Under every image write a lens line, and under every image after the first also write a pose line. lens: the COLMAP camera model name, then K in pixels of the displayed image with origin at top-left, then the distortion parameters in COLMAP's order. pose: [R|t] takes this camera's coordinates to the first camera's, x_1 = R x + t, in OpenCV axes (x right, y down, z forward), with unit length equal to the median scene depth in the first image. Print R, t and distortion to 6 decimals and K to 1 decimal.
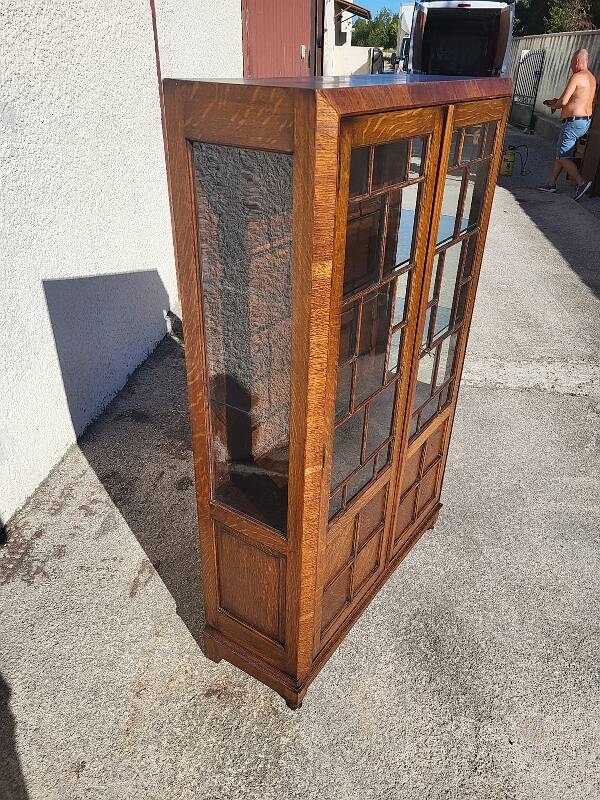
lens RADIAL K [[600.0, 0, 302.8], [0, 600.0, 408.5], [0, 0, 1]] dist [-0.001525, -0.002423]
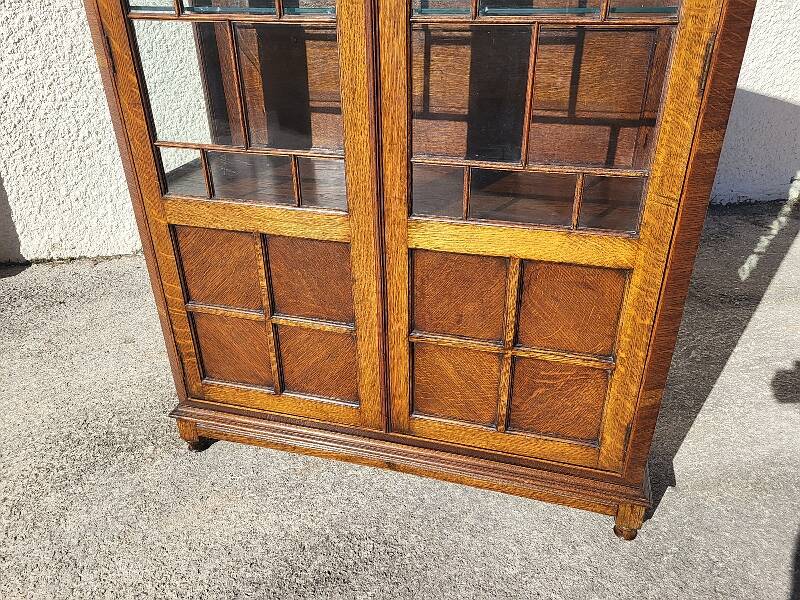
lens RADIAL K [[615.2, 0, 401.9], [0, 615.2, 296.6], [0, 0, 1]] dist [0.050504, -0.029783]
pose [[0.322933, 0.424968, -0.845646, 0.658616], [-0.467132, 0.848667, 0.248099, -0.006885], [0.823105, 0.314908, 0.472579, 0.740065]]
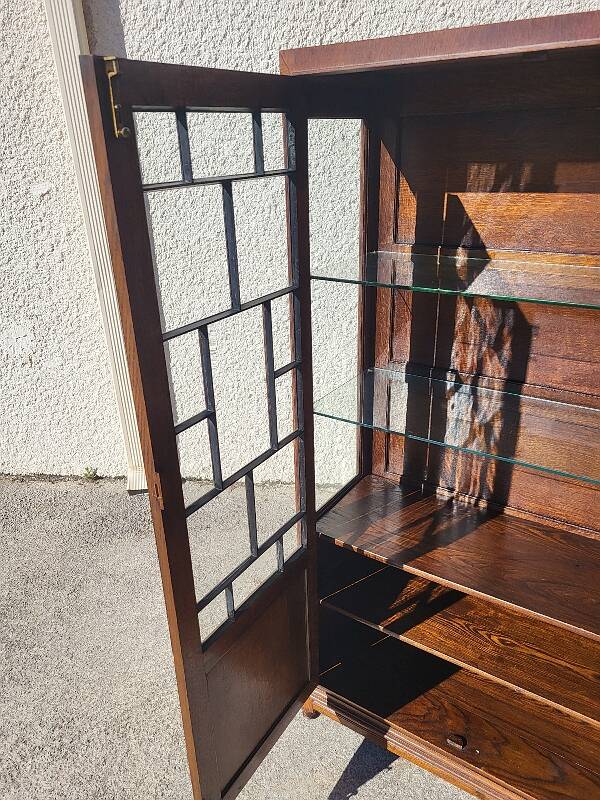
lens RADIAL K [[615.2, 0, 296.1], [0, 615.2, 414.7], [0, 0, 1]] dist [0.050504, -0.029783]
pose [[0.006901, 0.395326, -0.918515, 0.673698], [-0.484849, 0.804667, 0.342683, -0.202860], [0.874570, 0.442977, 0.197227, 0.554501]]
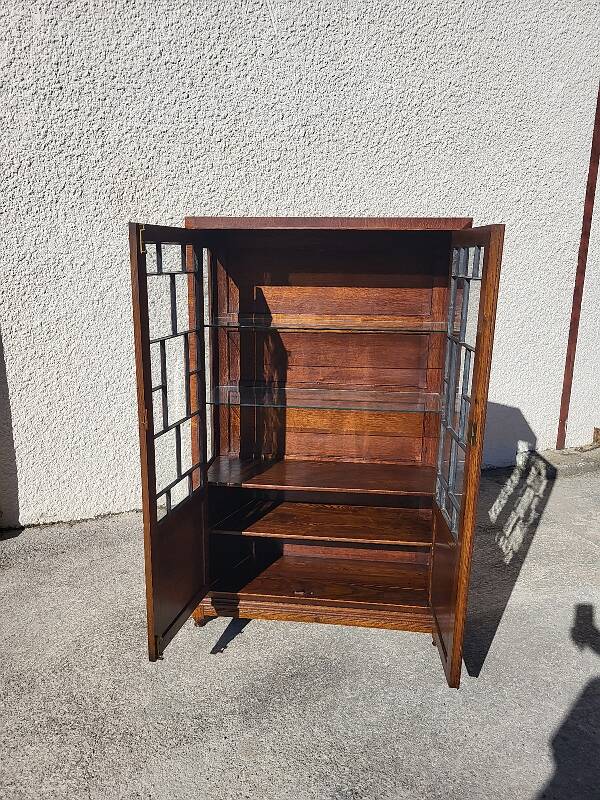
lens RADIAL K [[607.8, 0, 296.0], [0, 607.8, 396.3], [0, 0, 1]] dist [0.048703, -0.001718]
pose [[0.467413, 0.186969, -0.864042, 1.166556], [-0.454372, 0.889211, -0.053383, -0.000237], [0.758334, 0.417549, 0.500582, 0.230485]]
